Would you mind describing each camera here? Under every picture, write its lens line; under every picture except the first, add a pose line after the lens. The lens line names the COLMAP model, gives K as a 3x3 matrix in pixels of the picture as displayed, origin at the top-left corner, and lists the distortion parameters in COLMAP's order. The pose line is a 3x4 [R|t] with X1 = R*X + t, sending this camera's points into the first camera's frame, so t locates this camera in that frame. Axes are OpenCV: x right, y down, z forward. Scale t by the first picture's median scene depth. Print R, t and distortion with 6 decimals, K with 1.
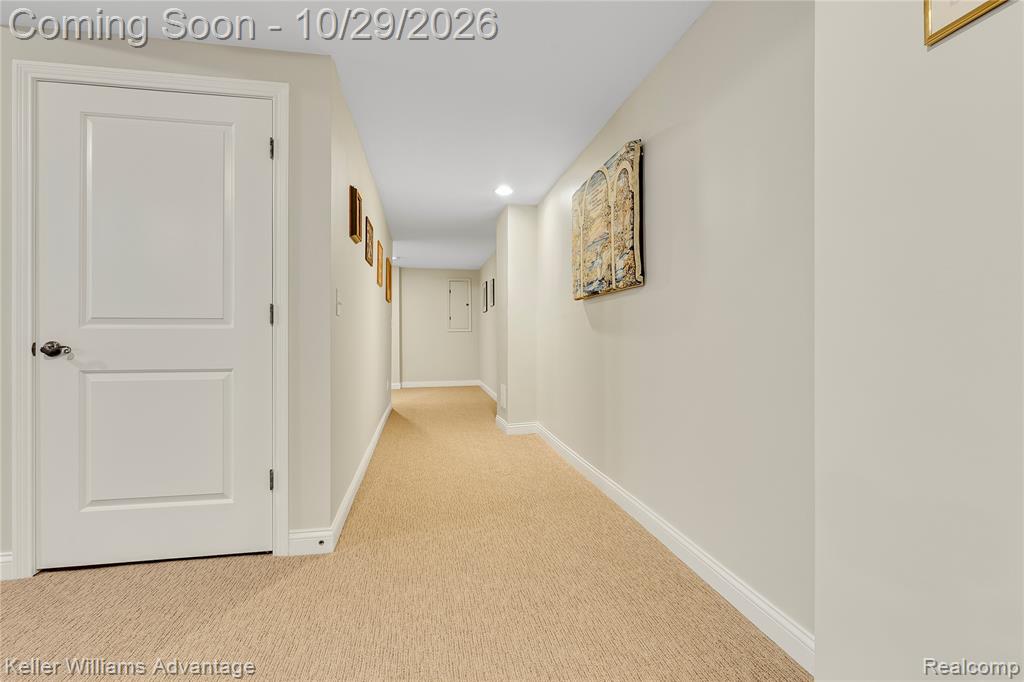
lens RADIAL K [[476.7, 0, 510.2], [0, 476.7, 340.8], [0, 0, 1]] dist [0.003861, 0.000444]
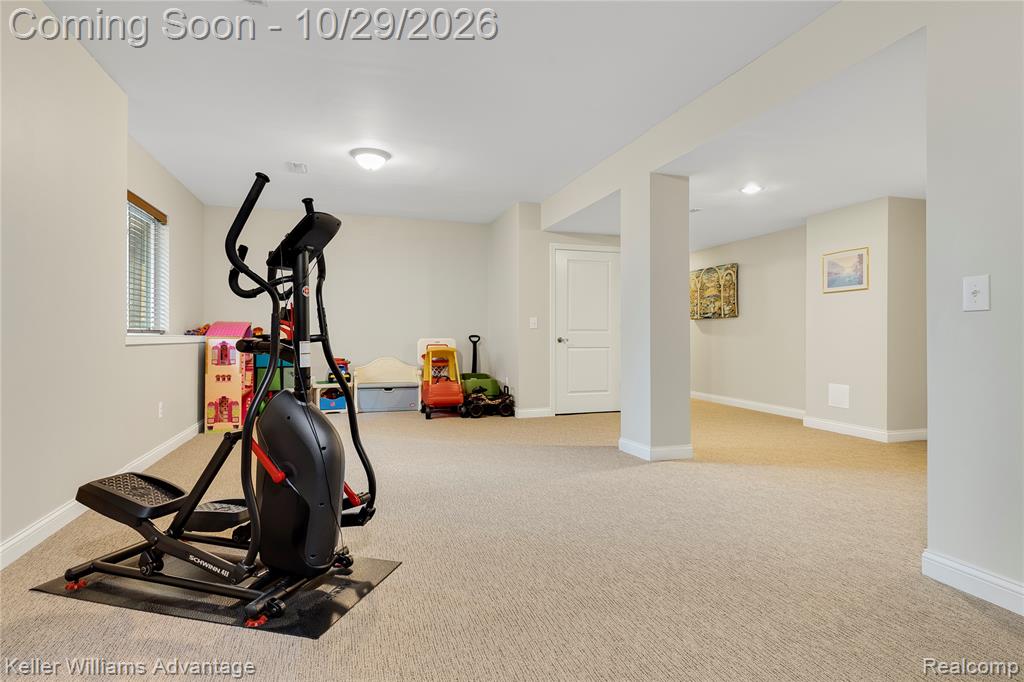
lens RADIAL K [[476.7, 0, 513.2], [0, 476.7, 337.7], [0, 0, 1]] dist [0.003861, 0.000444]
pose [[0.994922, 0.001712, 0.100635, -1.132614], [-0.001670, 0.999998, -0.000504, 0.004220], [-0.100635, 0.000333, 0.994923, -1.403516]]
